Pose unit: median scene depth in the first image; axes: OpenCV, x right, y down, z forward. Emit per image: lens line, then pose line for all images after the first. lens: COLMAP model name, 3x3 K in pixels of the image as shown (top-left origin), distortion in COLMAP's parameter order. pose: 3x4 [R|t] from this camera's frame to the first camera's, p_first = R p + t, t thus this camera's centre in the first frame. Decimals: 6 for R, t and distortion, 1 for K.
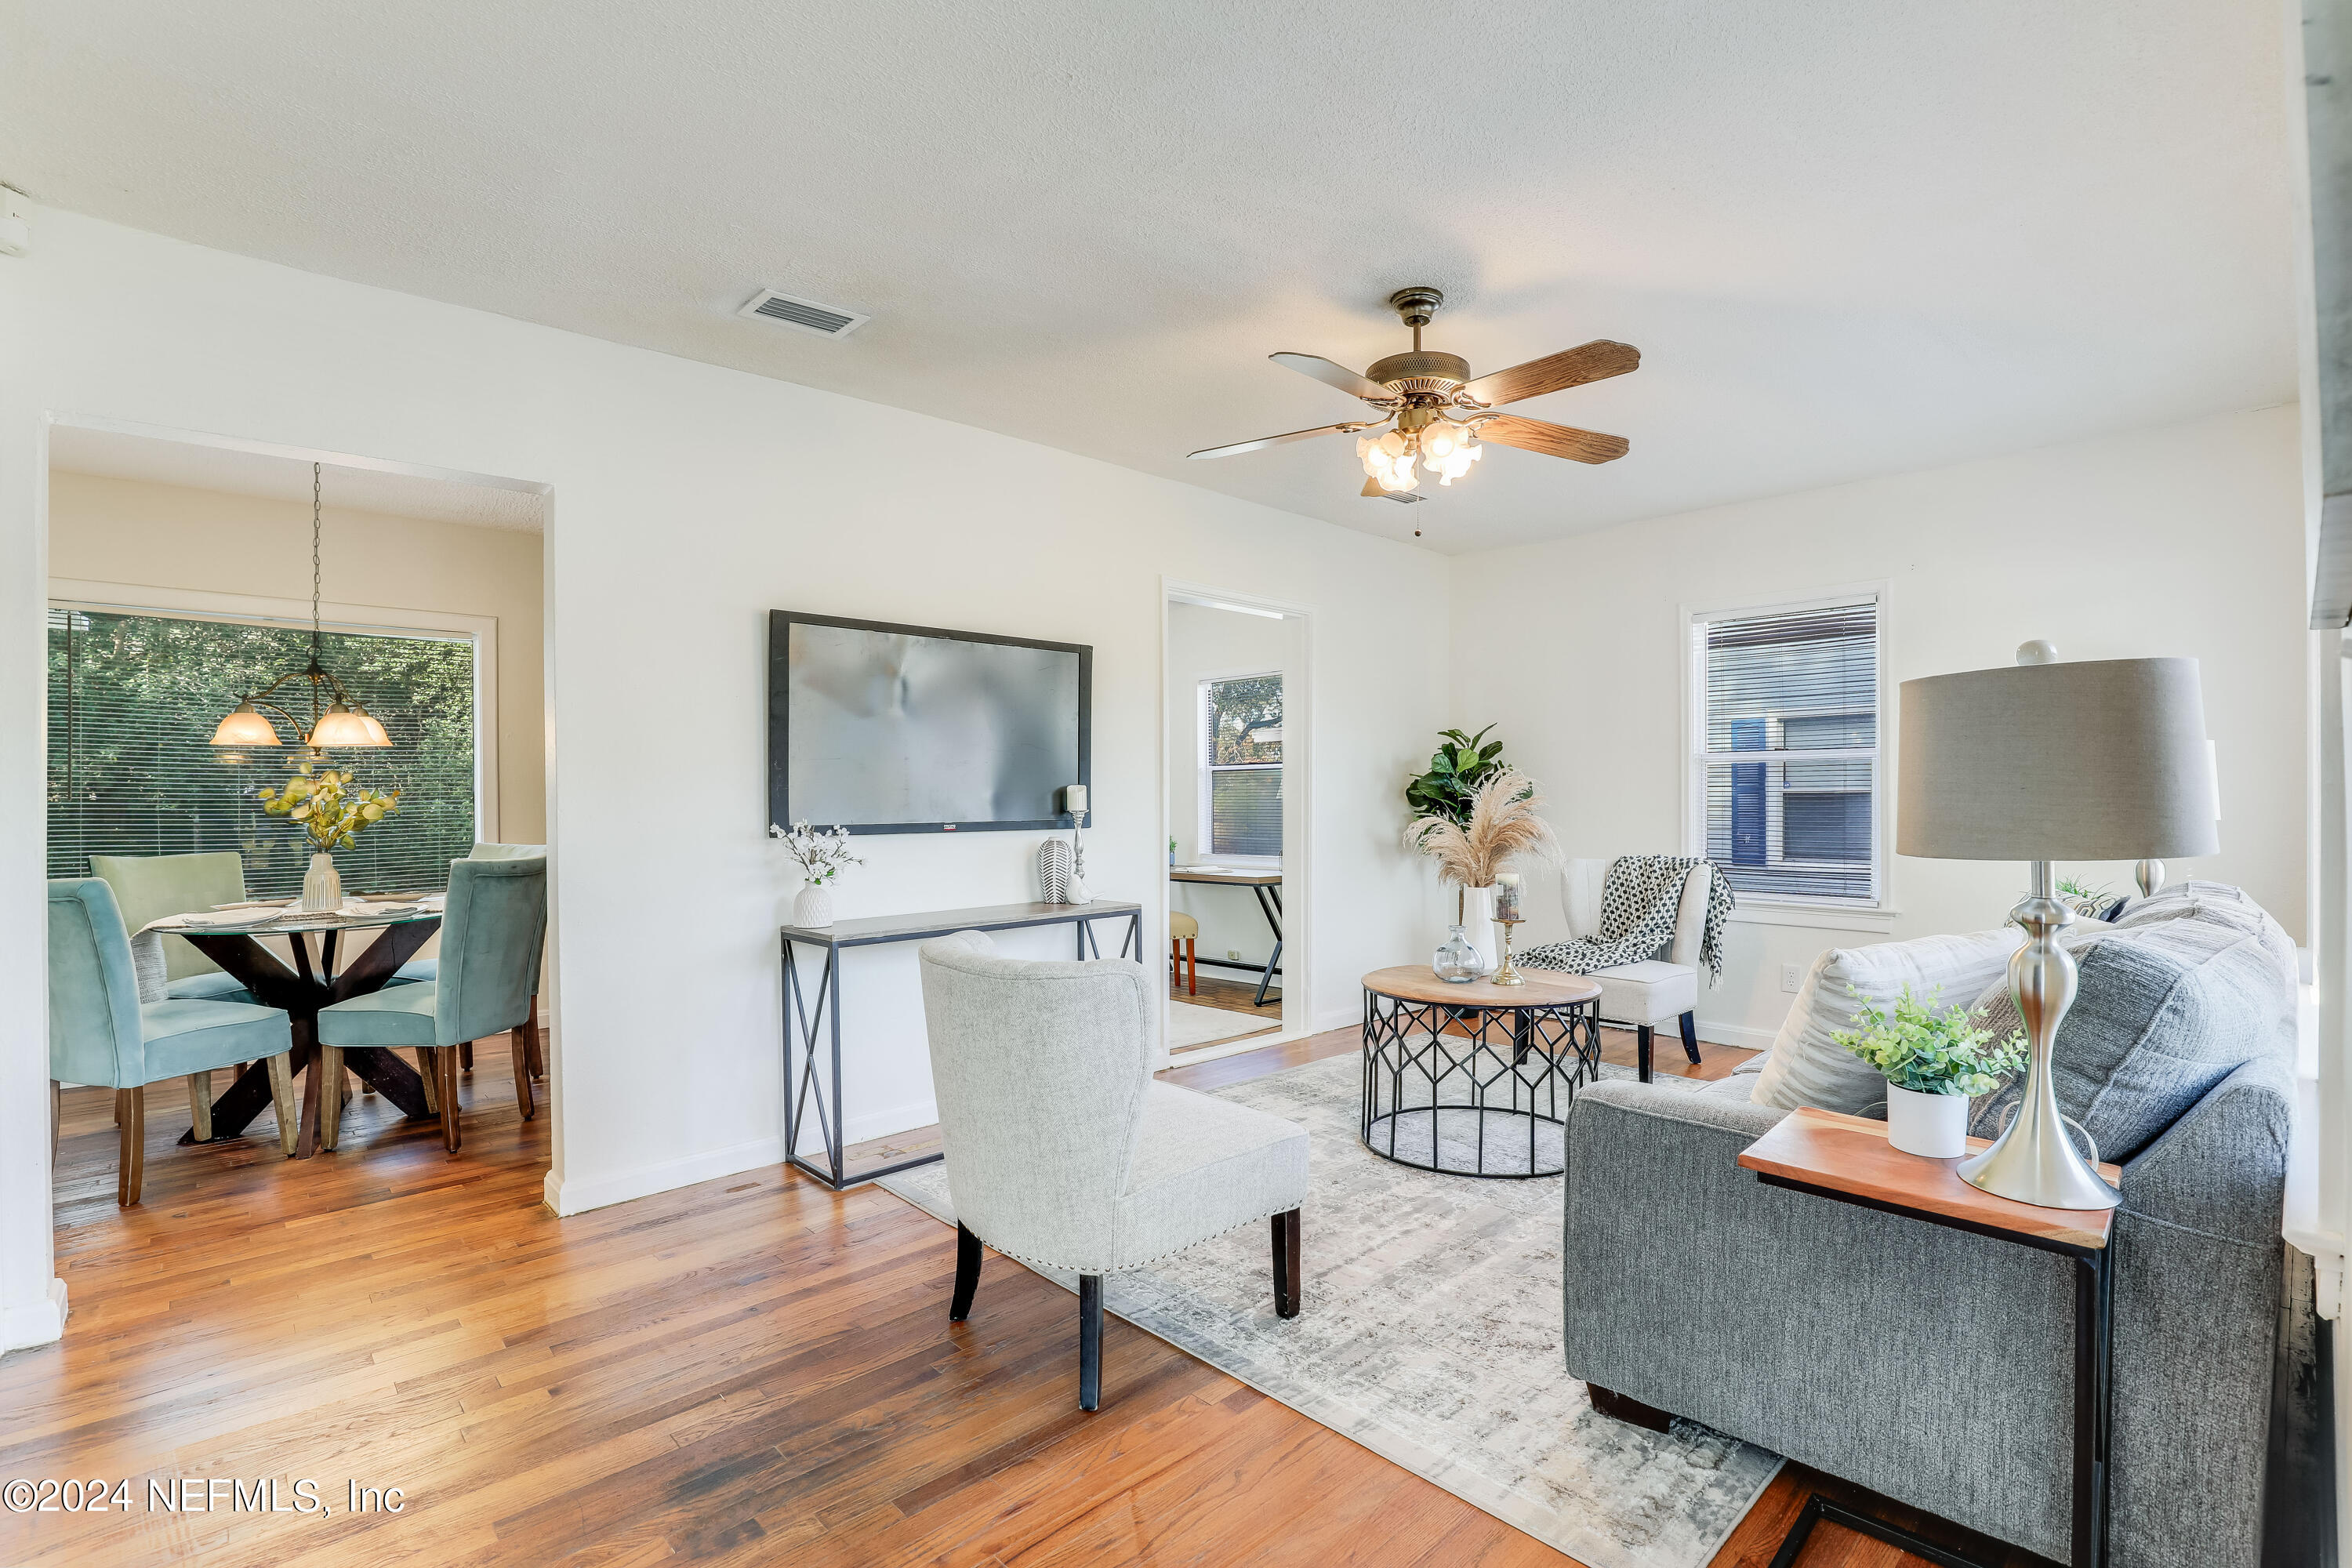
lens RADIAL K [[1089.5, 0, 1183.4], [0, 1089.5, 813.1], [0, 0, 1]] dist [-0.033579, 0.000363]
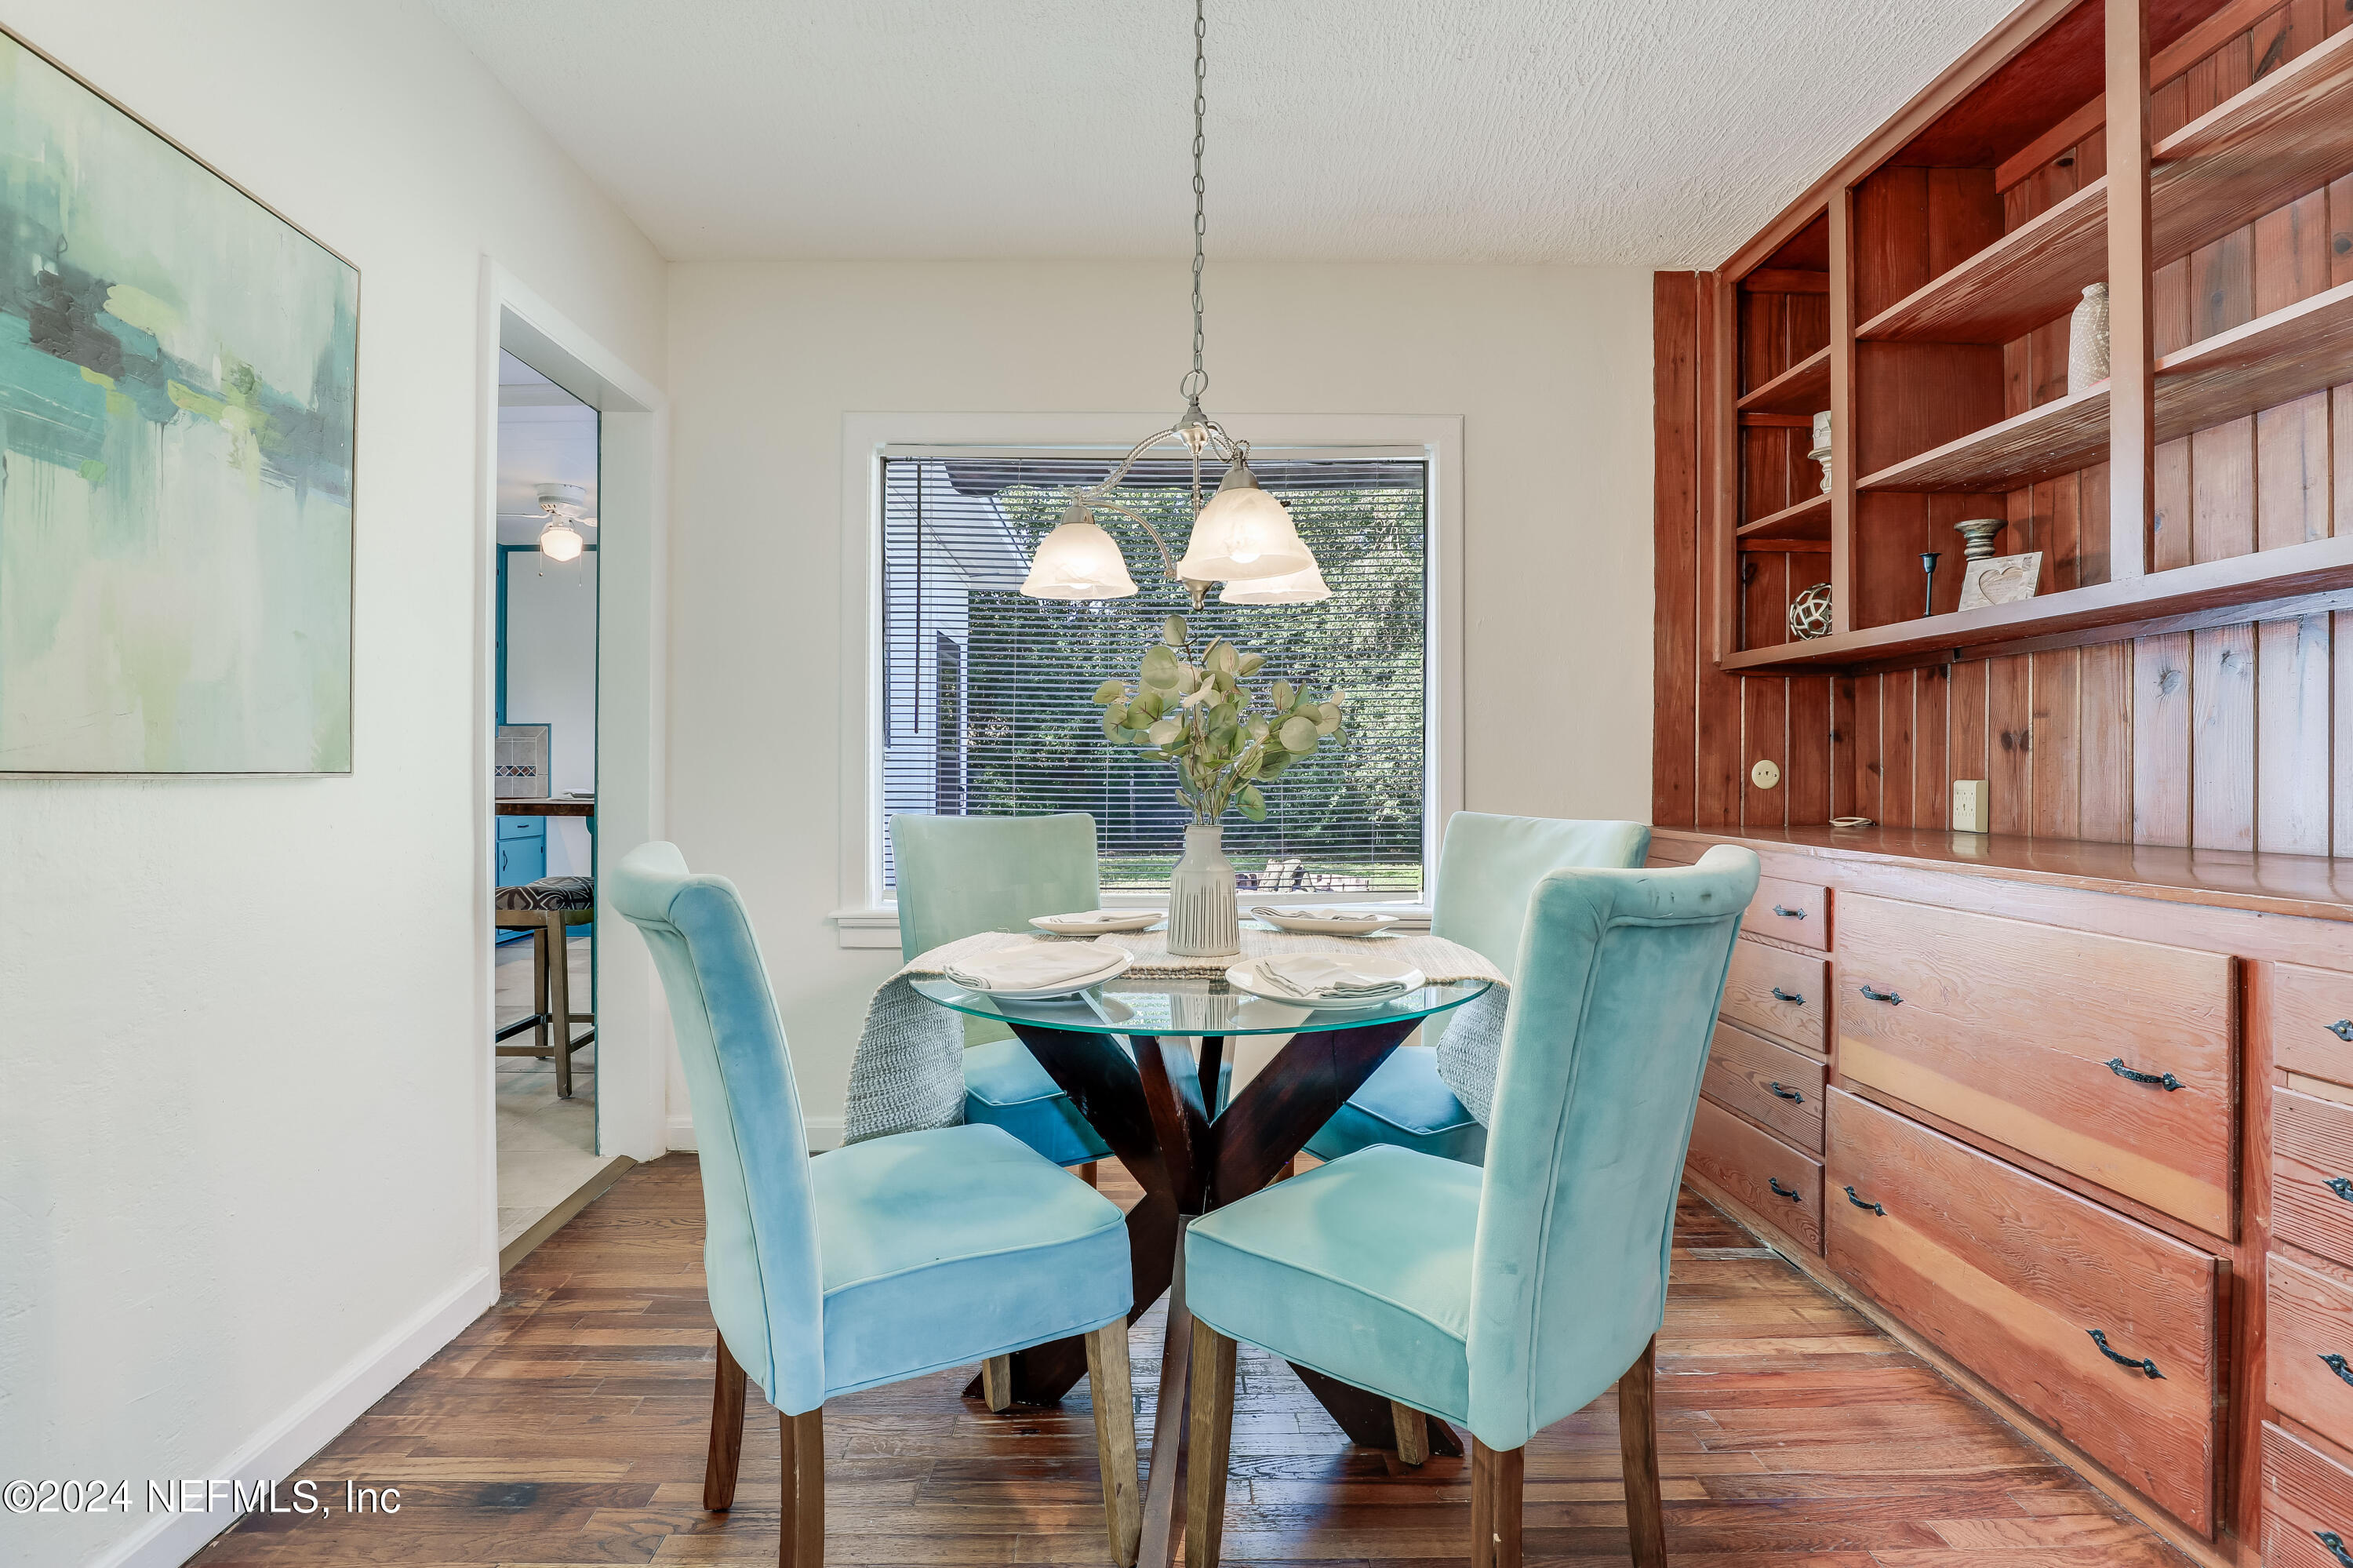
lens RADIAL K [[1116.0, 0, 1176.5], [0, 1116.0, 784.0], [0, 0, 1]] dist [-0.000168, 0.000247]
pose [[0.751262, 0.010295, -0.659924, -0.525514], [-0.008474, 0.999946, 0.005953, 0.017985], [0.659950, 0.001119, 0.751309, 0.662804]]
